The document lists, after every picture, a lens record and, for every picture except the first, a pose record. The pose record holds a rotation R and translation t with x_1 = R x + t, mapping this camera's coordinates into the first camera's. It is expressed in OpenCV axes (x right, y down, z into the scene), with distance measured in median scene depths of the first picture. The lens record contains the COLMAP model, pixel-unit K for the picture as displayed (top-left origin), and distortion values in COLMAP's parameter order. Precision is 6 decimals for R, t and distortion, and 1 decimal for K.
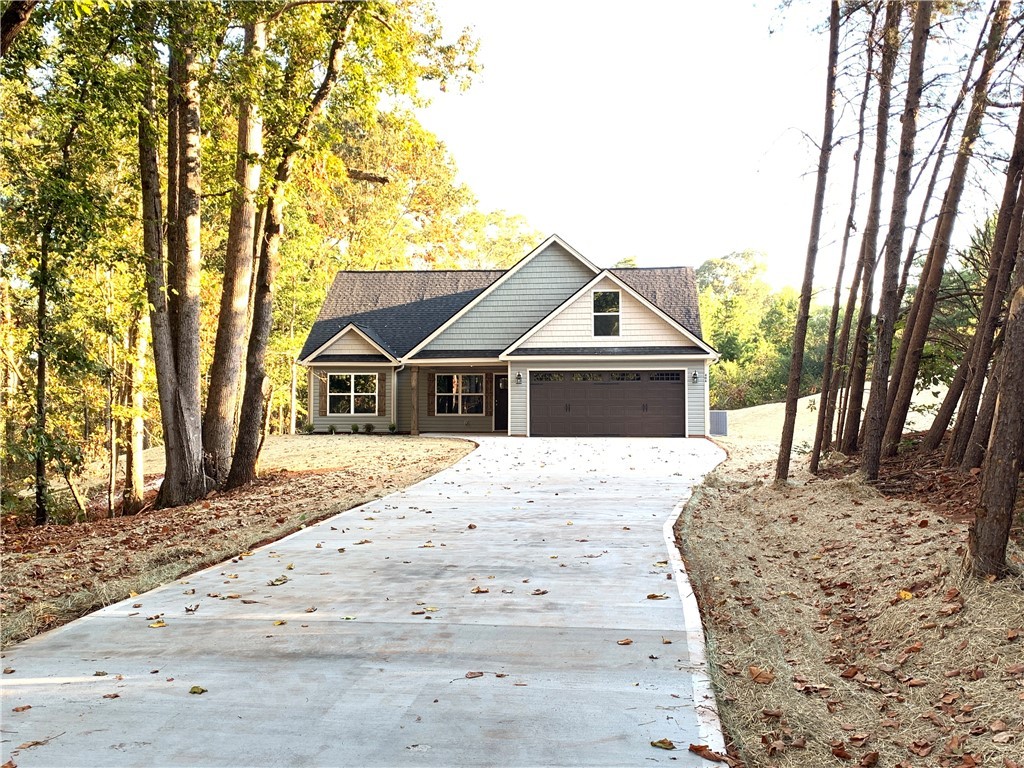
lens RADIAL K [[1037.1, 0, 512.0], [0, 1037.1, 384.0], [0, 0, 1]] dist [0.181112, -0.586499]
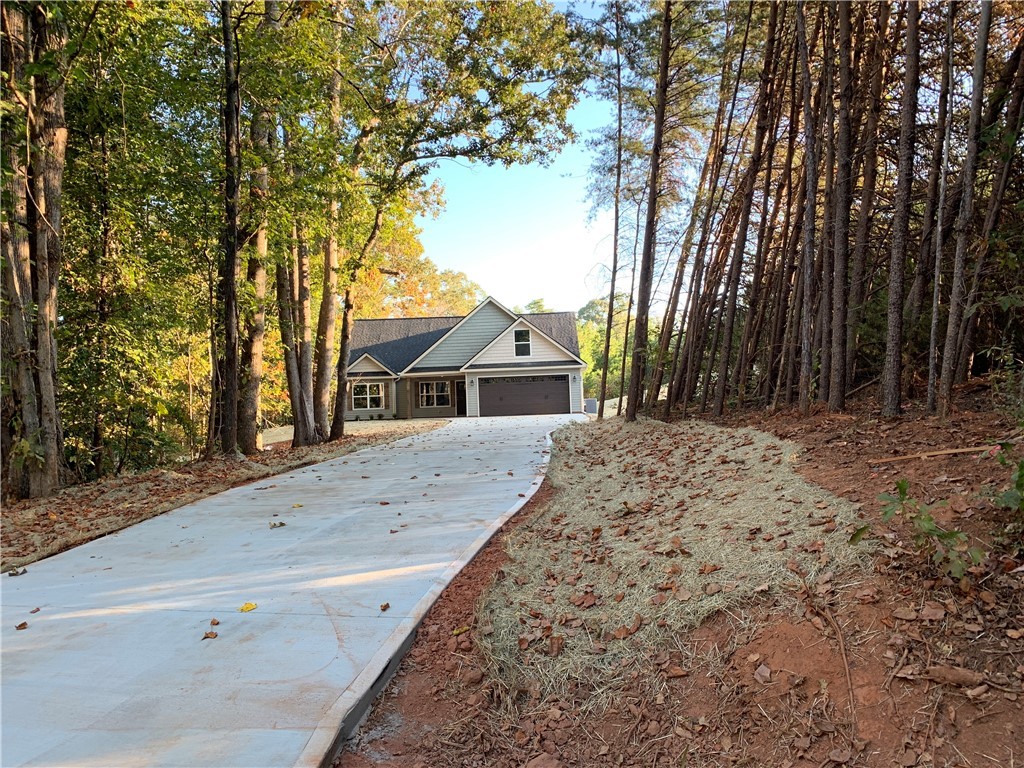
lens RADIAL K [[785.7, 0, 512.0], [0, 785.7, 384.0], [0, 0, 1]] dist [0.079478, -0.115868]
pose [[0.996702, -0.032837, 0.074211, -0.022599], [0.033473, 0.999413, -0.007341, 0.008200], [-0.073926, 0.009801, 0.997216, -0.268215]]
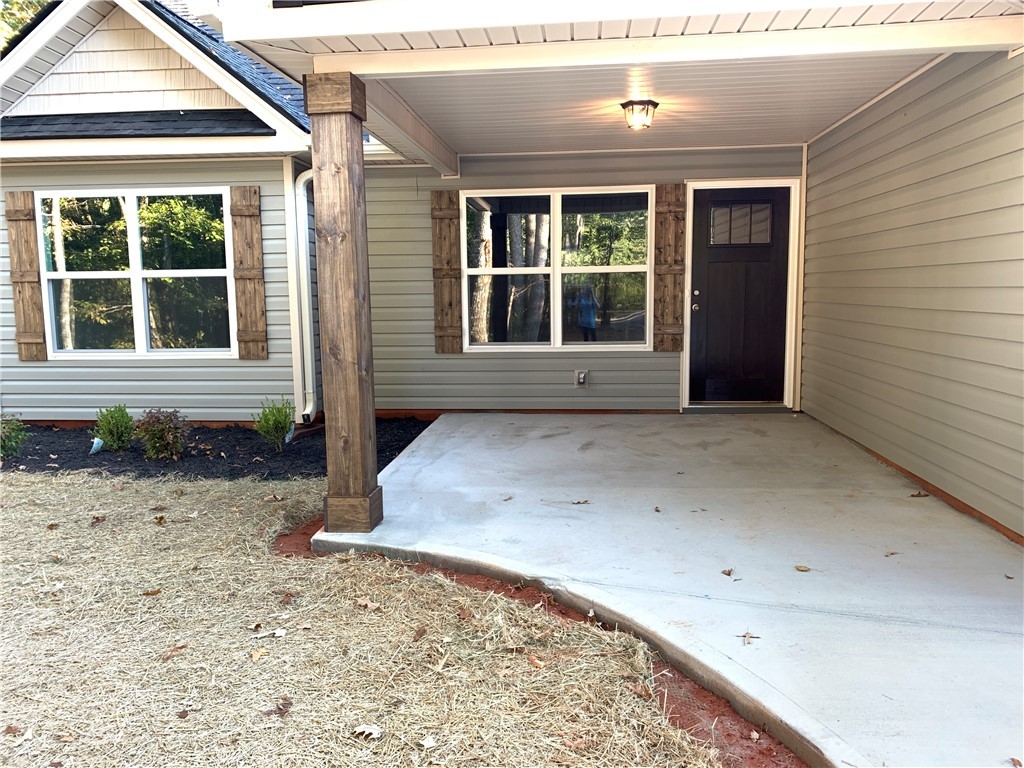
lens RADIAL K [[784.7, 0, 523.6], [0, 784.7, 388.3], [0, 0, 1]] dist [0.085401, -0.124464]
pose [[0.999868, -0.016256, -0.000604, -0.065454], [0.016159, 0.988289, 0.151736, 0.010363], [-0.001870, -0.151726, 0.988421, 0.889590]]
